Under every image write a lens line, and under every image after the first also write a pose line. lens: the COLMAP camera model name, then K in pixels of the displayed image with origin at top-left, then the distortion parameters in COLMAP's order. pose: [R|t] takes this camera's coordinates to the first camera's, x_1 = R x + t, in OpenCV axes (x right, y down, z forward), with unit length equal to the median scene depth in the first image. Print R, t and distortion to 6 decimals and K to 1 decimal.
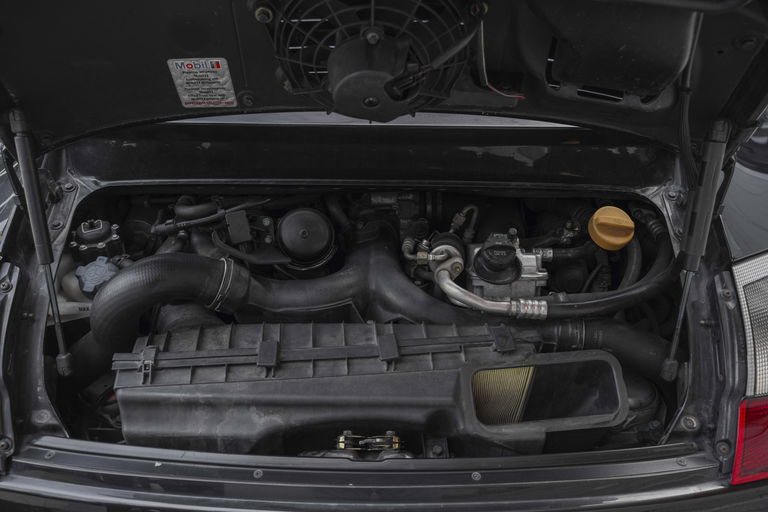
lens RADIAL K [[639.5, 0, 384.0], [0, 639.5, 256.0], [0, 0, 1]] dist [-0.112839, 0.161725]
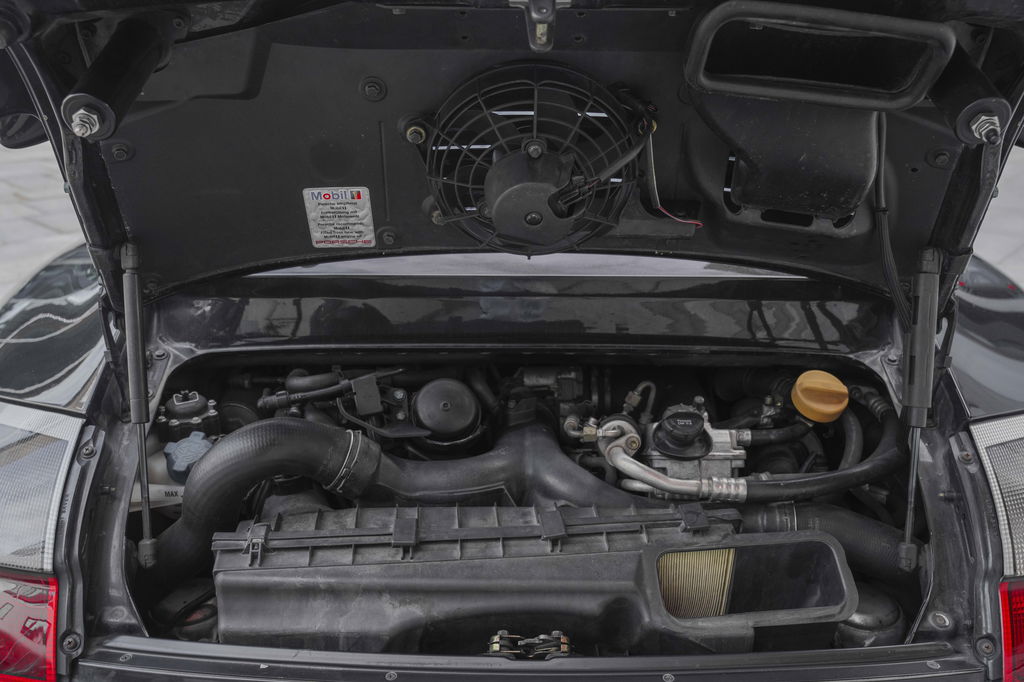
lens RADIAL K [[915.4, 0, 512.0], [0, 915.4, 341.0], [0, 0, 1]] dist [-0.072177, 0.148660]
pose [[0.999935, -0.008195, -0.007980, -0.033397], [0.005915, 0.967587, -0.252469, 0.207904], [0.009791, 0.252405, 0.967572, -0.184943]]
